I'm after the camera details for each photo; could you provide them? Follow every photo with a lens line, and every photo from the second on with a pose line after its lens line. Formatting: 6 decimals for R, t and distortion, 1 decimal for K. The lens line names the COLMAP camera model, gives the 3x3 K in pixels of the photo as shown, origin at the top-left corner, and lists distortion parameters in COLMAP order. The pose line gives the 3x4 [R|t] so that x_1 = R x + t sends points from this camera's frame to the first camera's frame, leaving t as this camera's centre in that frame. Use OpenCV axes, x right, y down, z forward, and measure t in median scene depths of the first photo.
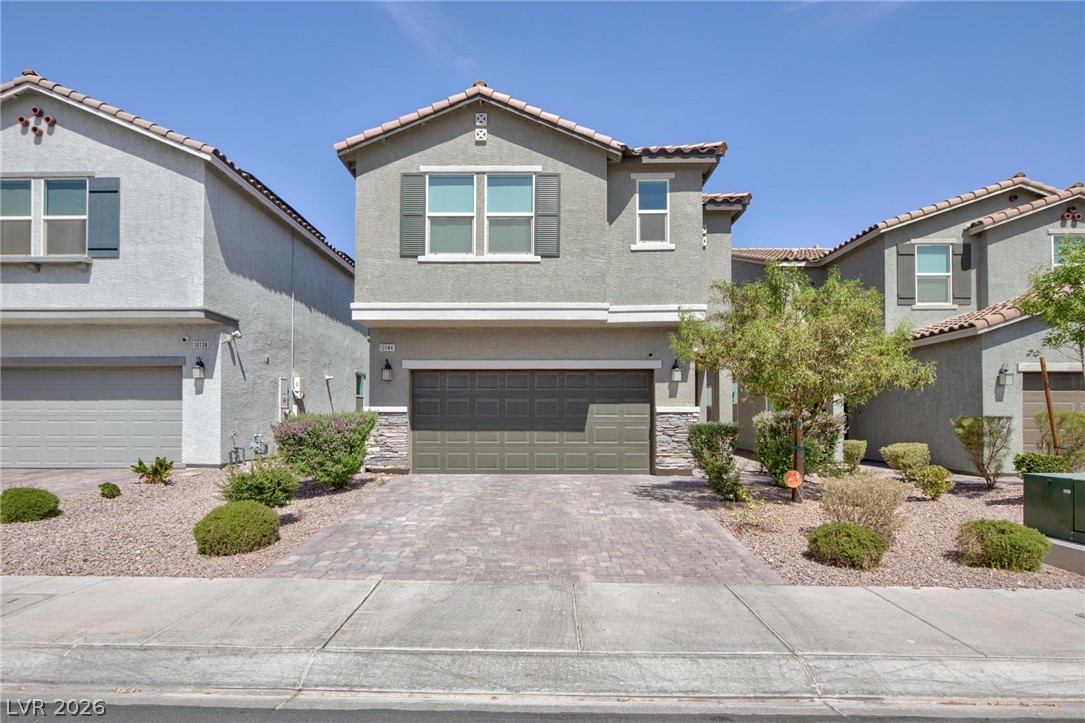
lens RADIAL K [[585.8, 0, 526.0], [0, 585.8, 416.3], [0, 0, 1]] dist [-0.012254, 0.004473]
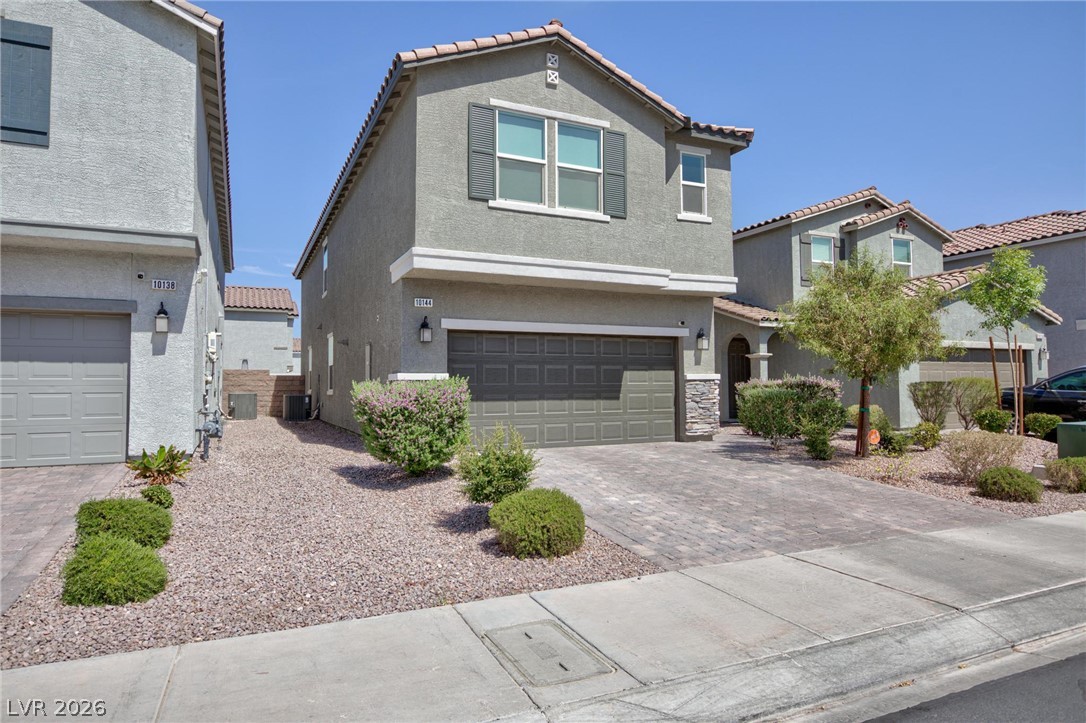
lens RADIAL K [[654.5, 0, 543.1], [0, 654.5, 362.4], [0, 0, 1]] dist [-0.008625, -0.000330]
pose [[0.895633, 0.009453, 0.444692, -0.522569], [0.004636, 0.999521, -0.030585, -0.002992], [-0.444769, 0.029455, 0.895161, 0.098015]]
